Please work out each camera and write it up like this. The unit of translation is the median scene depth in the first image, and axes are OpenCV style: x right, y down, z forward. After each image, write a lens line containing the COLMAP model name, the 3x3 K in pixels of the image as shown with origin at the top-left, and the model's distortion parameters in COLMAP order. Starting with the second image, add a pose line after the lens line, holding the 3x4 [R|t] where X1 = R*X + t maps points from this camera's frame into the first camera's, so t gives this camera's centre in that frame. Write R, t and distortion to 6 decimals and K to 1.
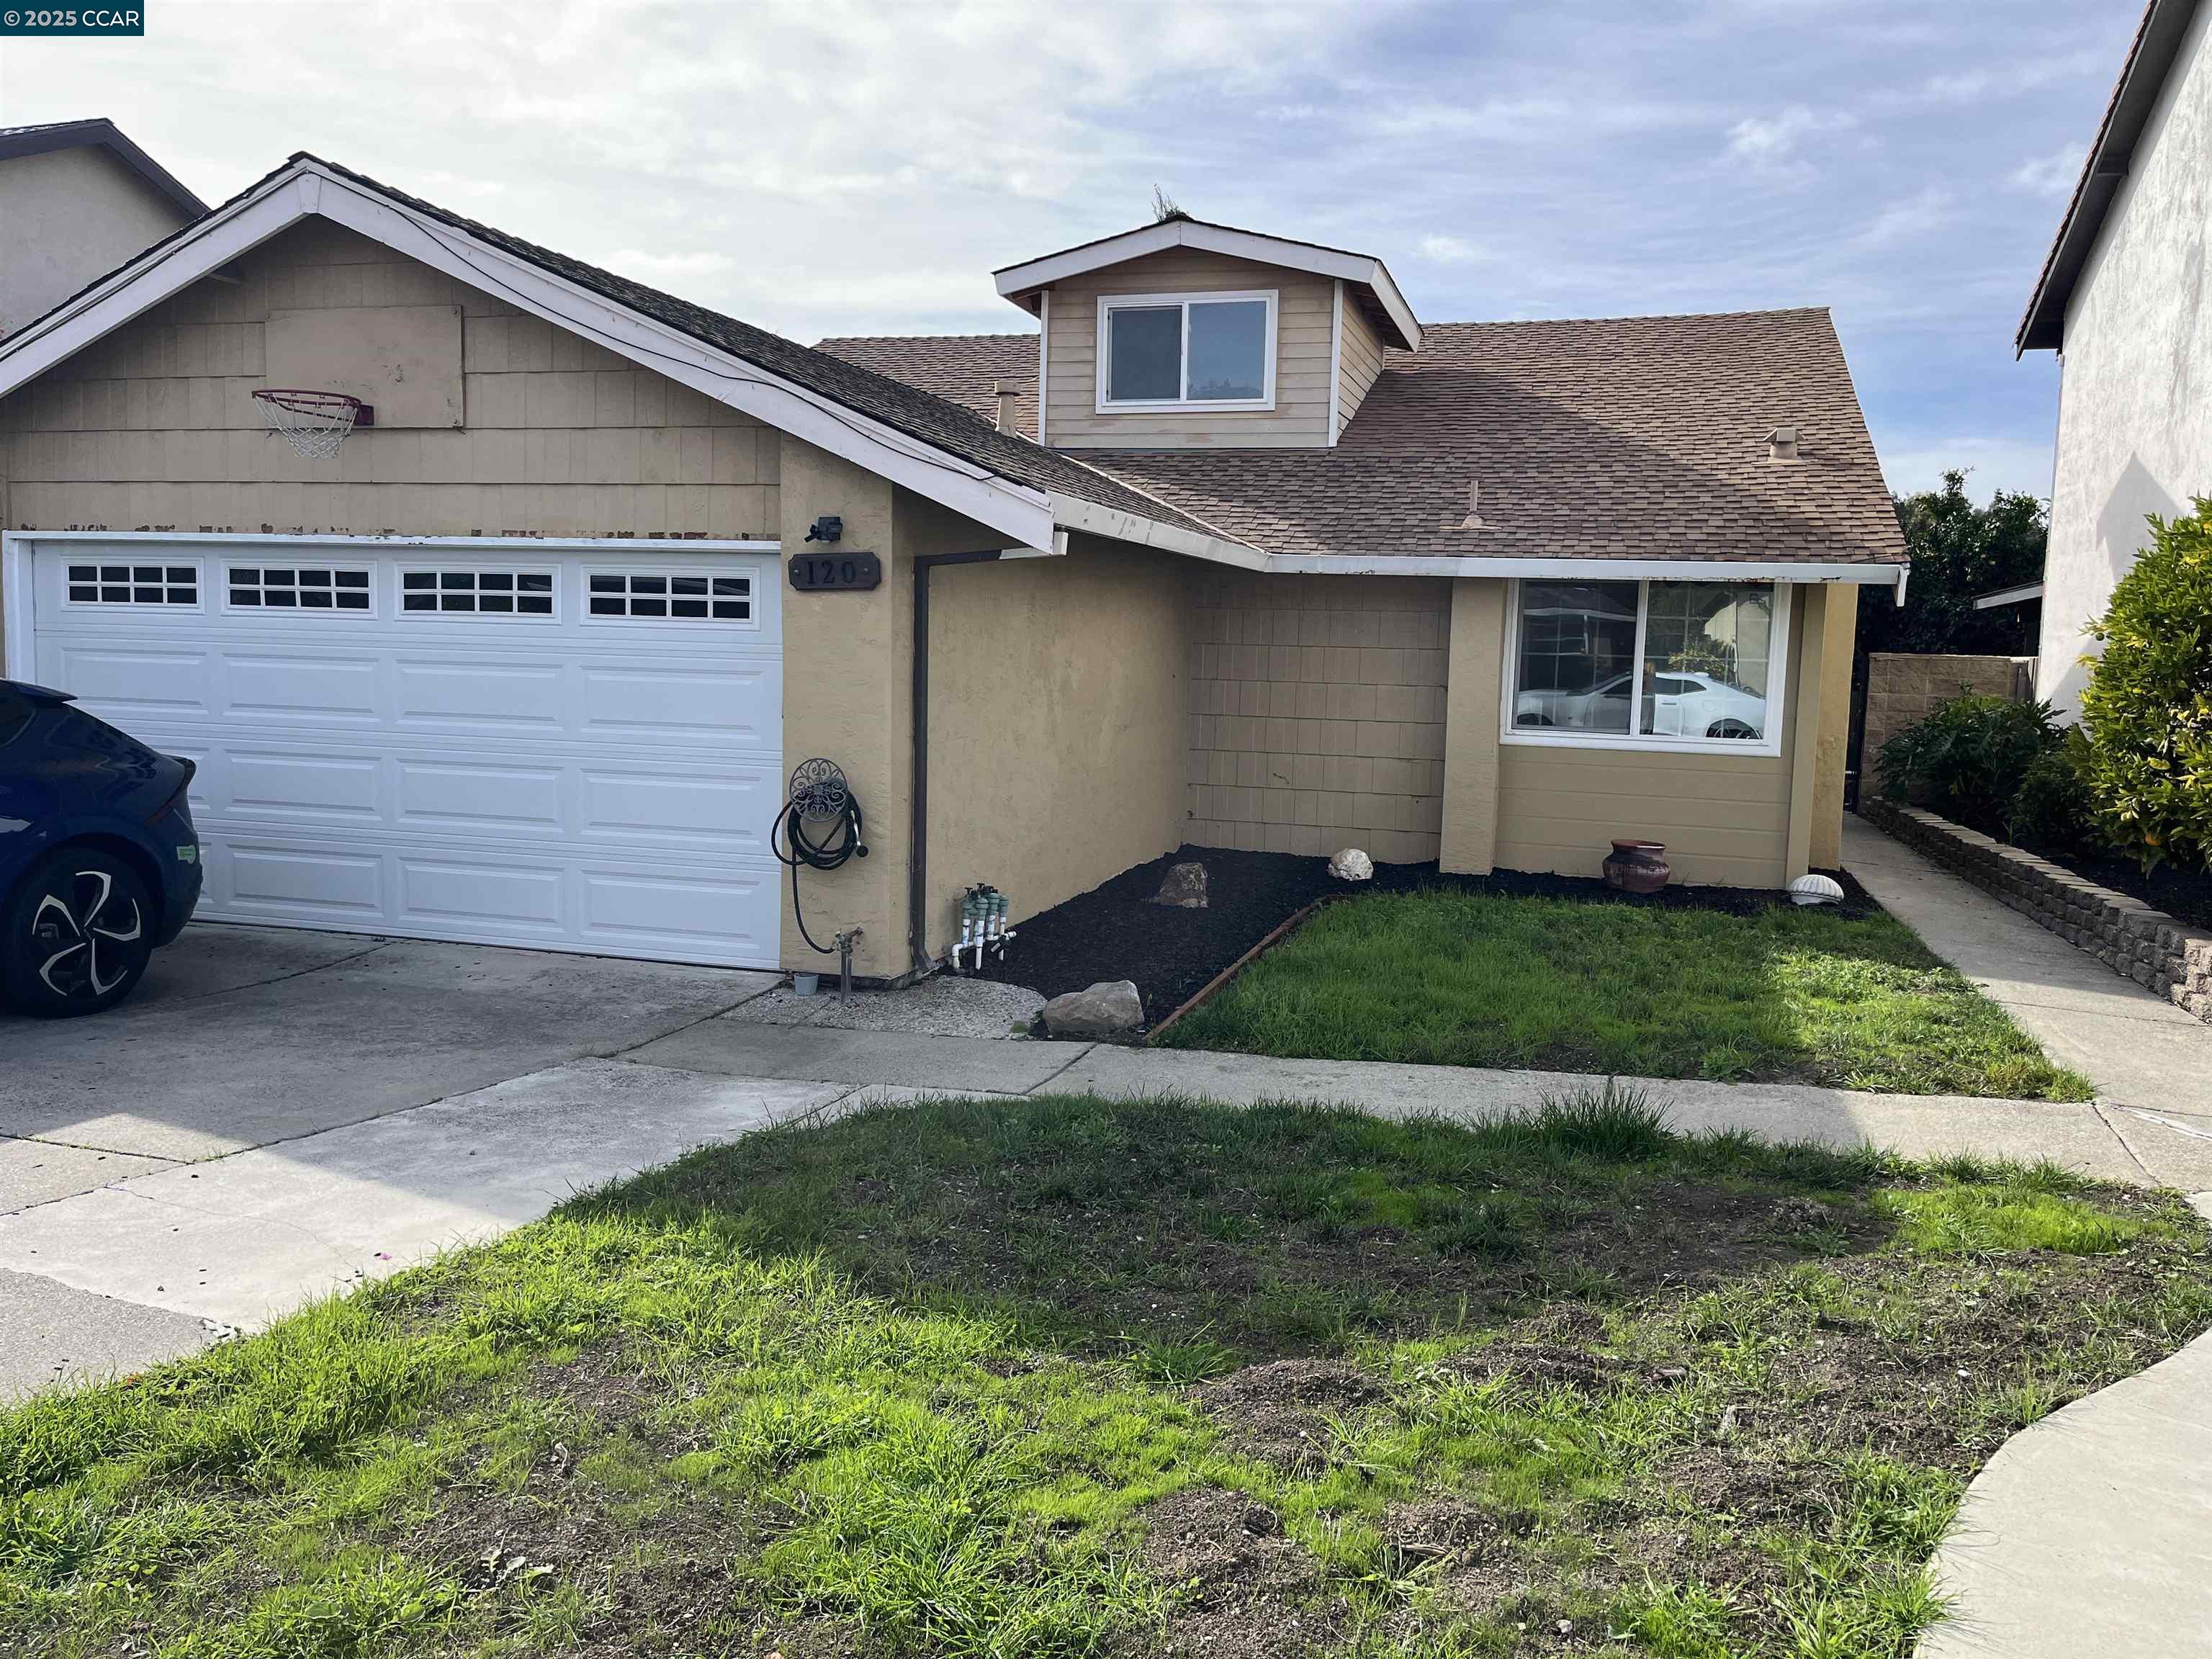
lens RADIAL K [[1646.9, 0, 1144.1], [0, 1646.9, 813.0], [0, 0, 1]] dist [0.047639, -0.059152]
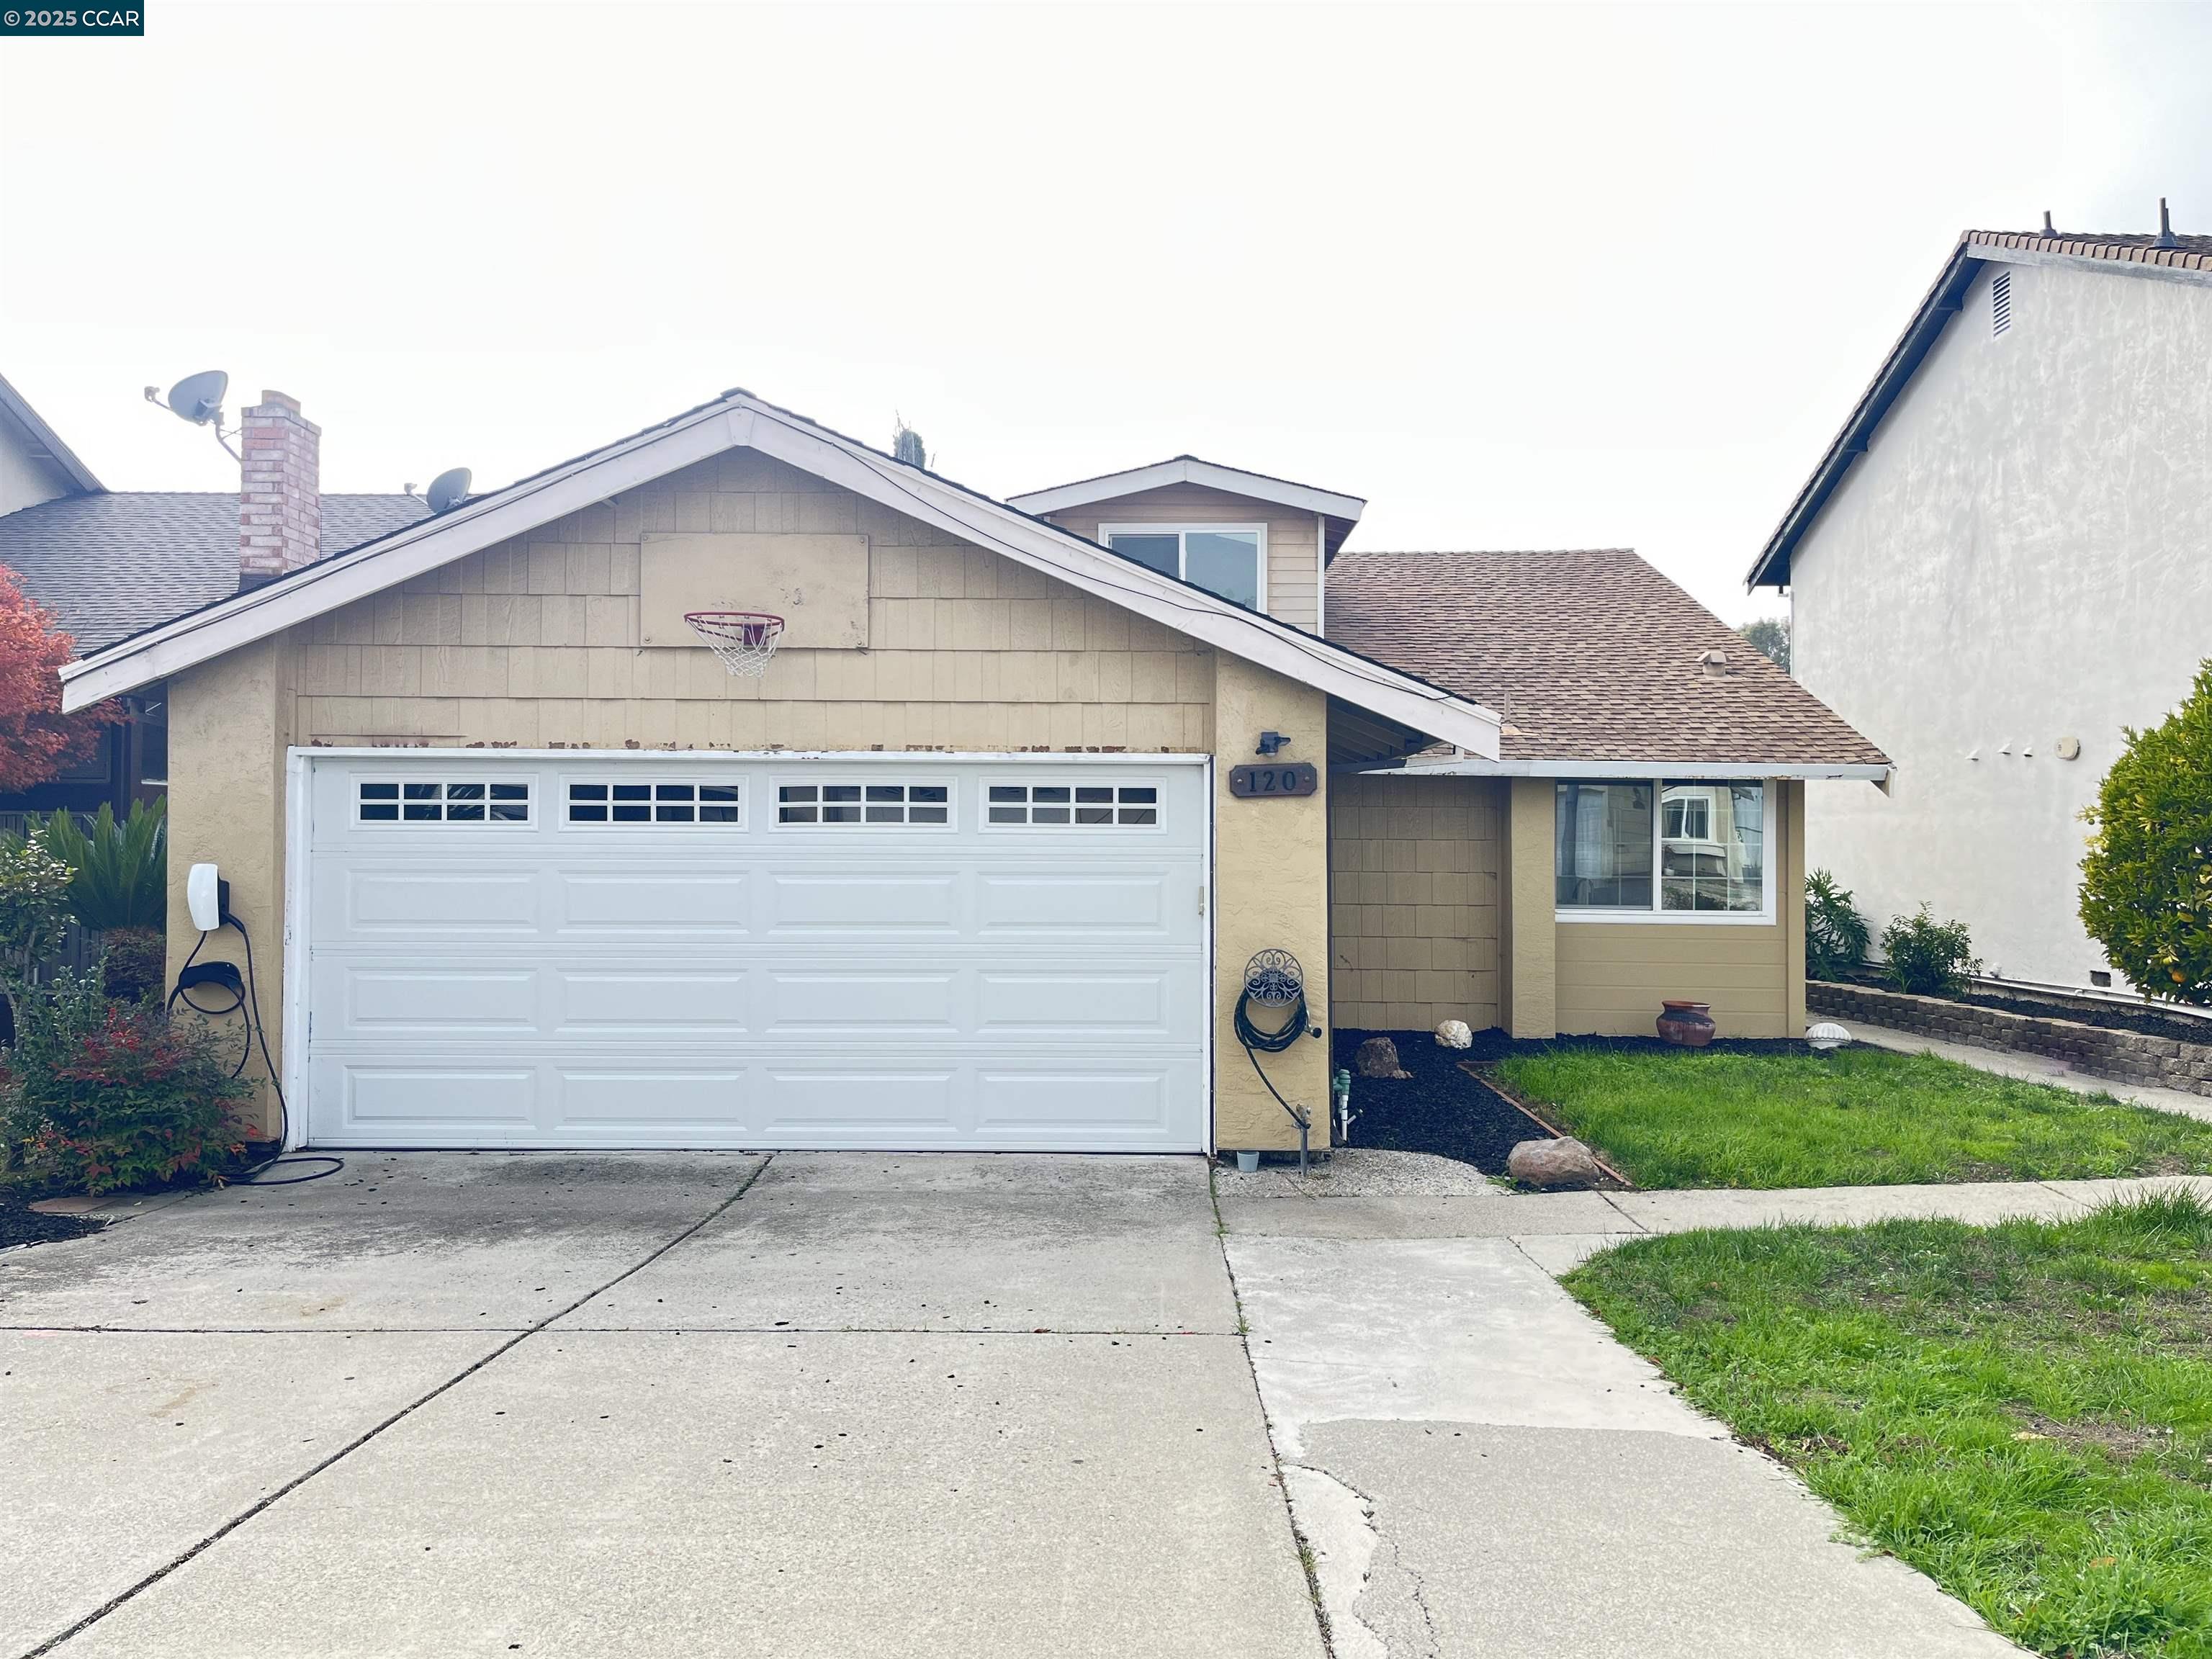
lens RADIAL K [[1646.9, 0, 1088.9], [0, 1646.9, 838.9], [0, 0, 1]] dist [0.047639, -0.059152]
pose [[0.964343, -0.020254, 0.263881, -0.528909], [0.047124, 0.994275, -0.095896, -0.006335], [-0.260428, 0.104912, 0.959777, -0.021541]]
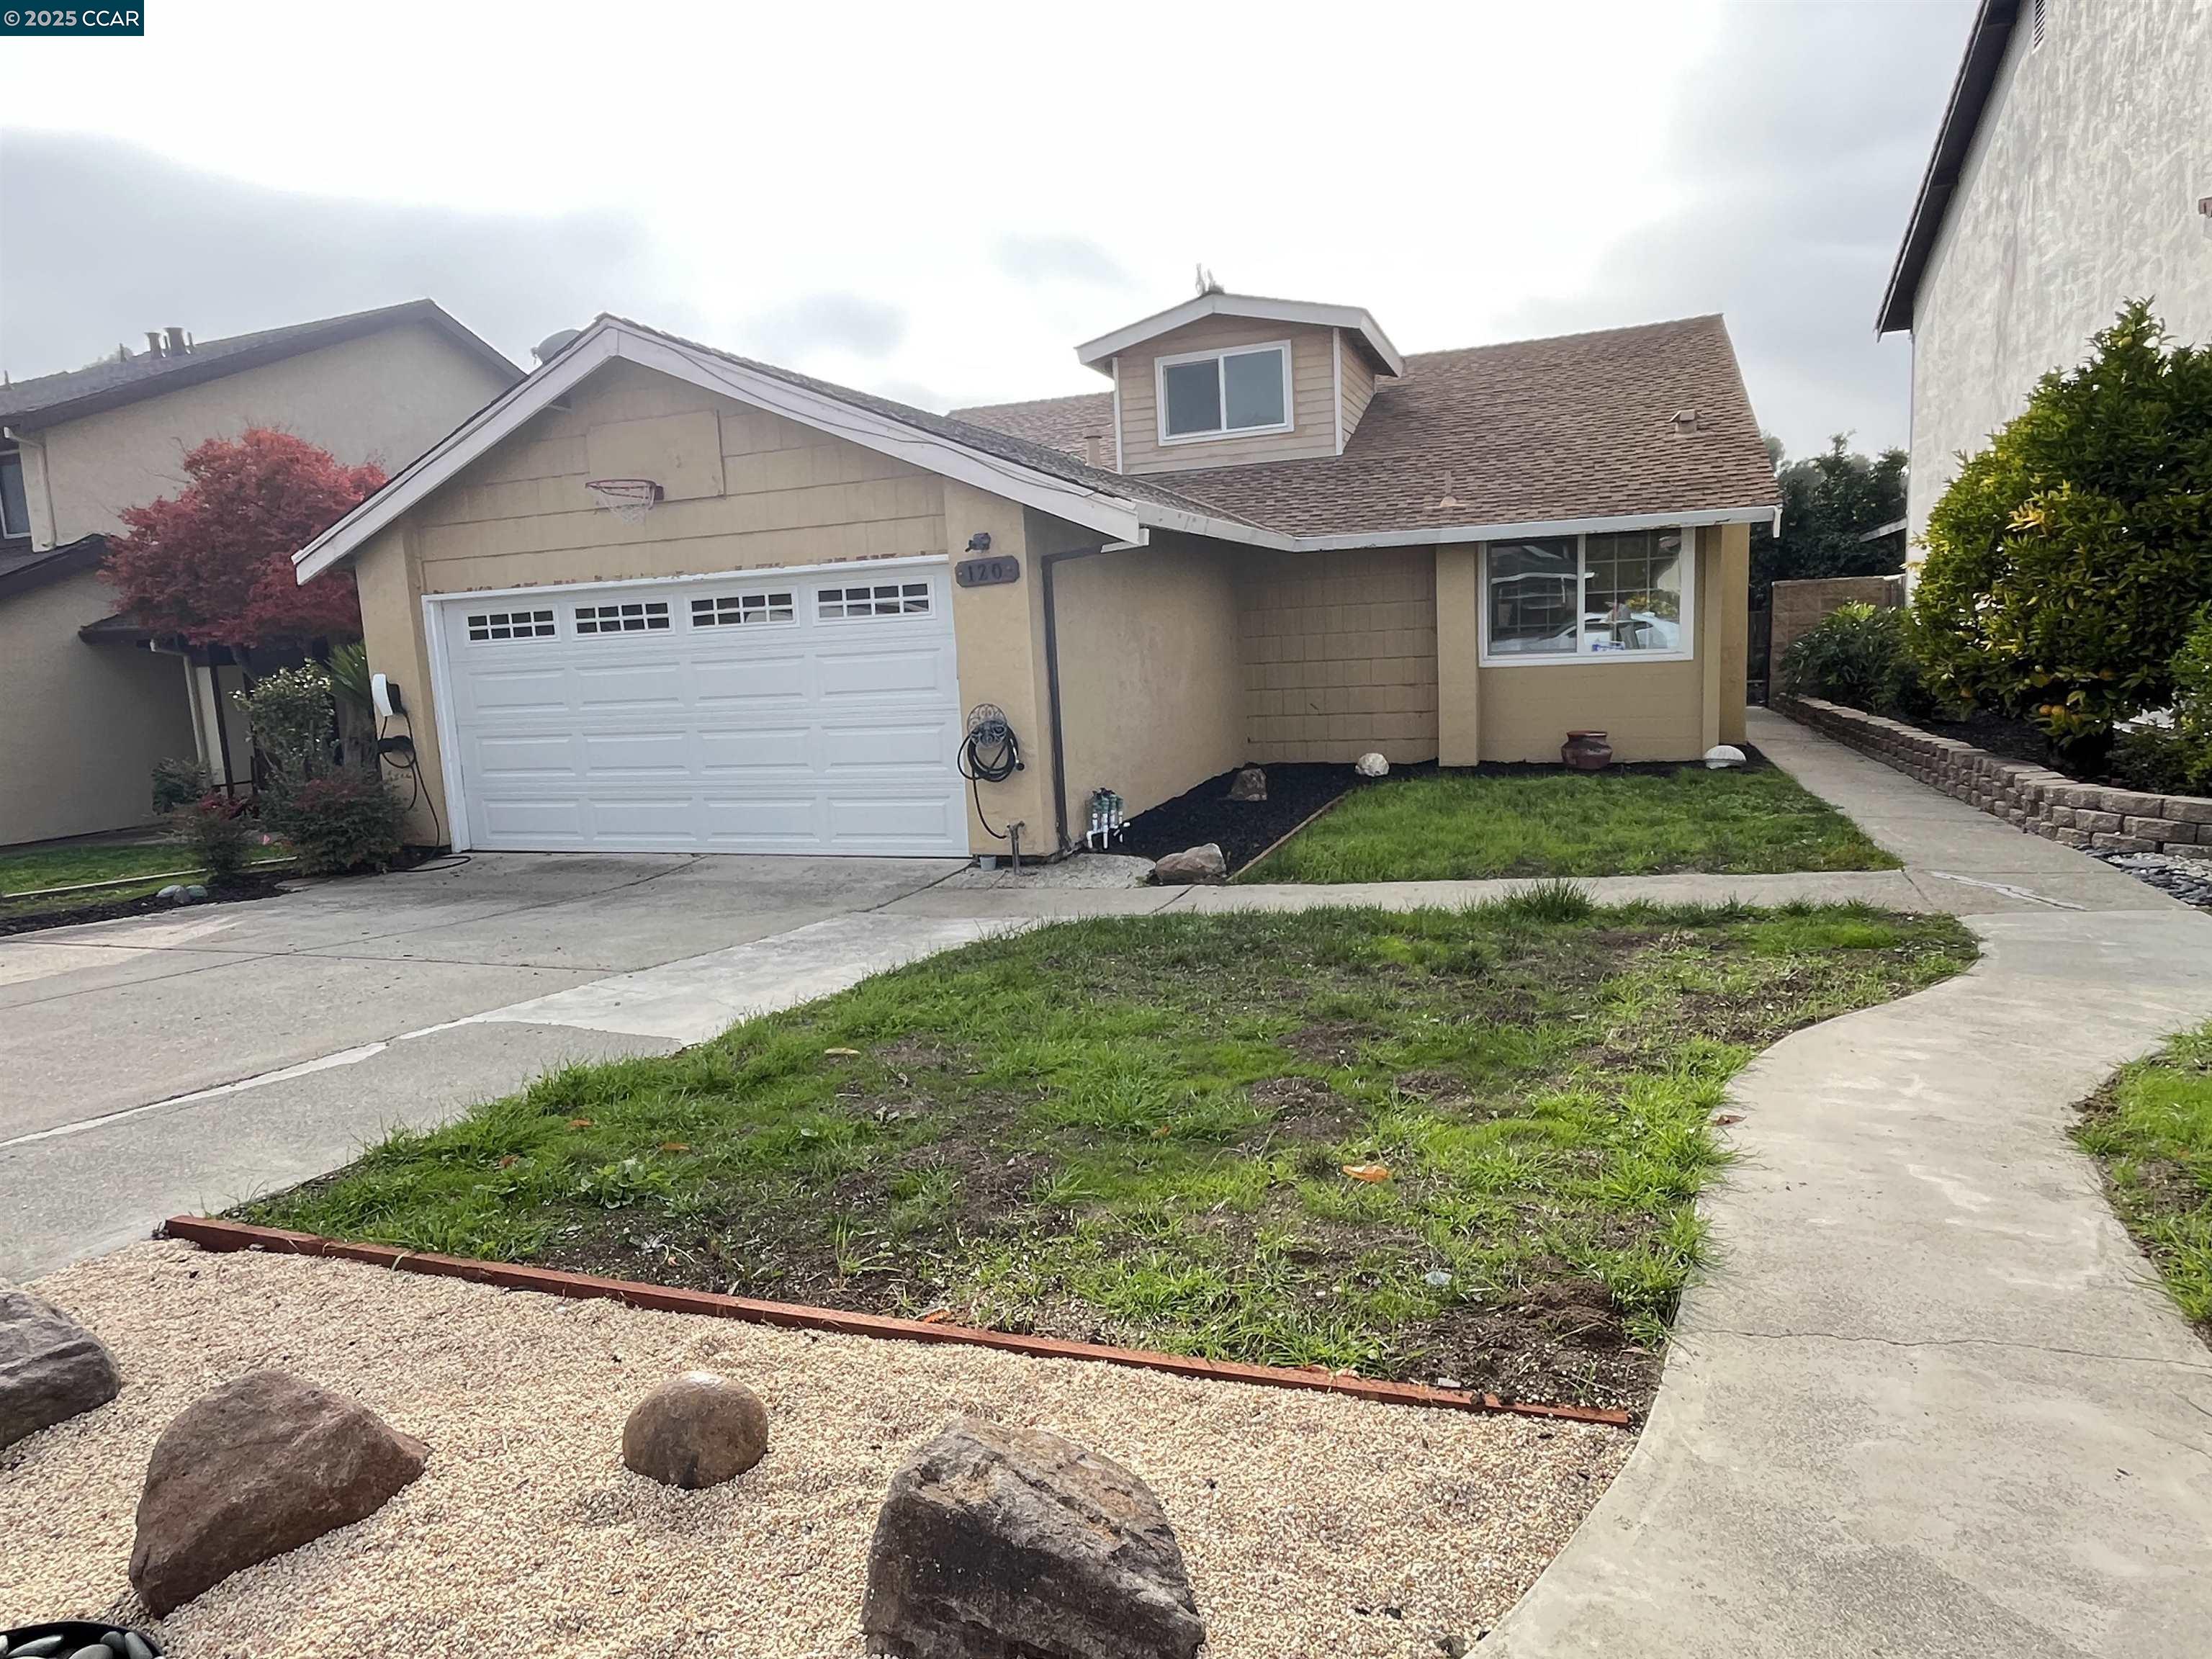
lens RADIAL K [[1292.6, 0, 1107.6], [0, 1292.6, 831.8], [0, 0, 1]] dist [-0.006302, -0.001579]
pose [[0.994085, -0.067035, -0.085449, -0.003648], [0.071108, 0.996428, 0.045548, 0.030182], [0.082090, -0.051355, 0.995301, -0.098751]]
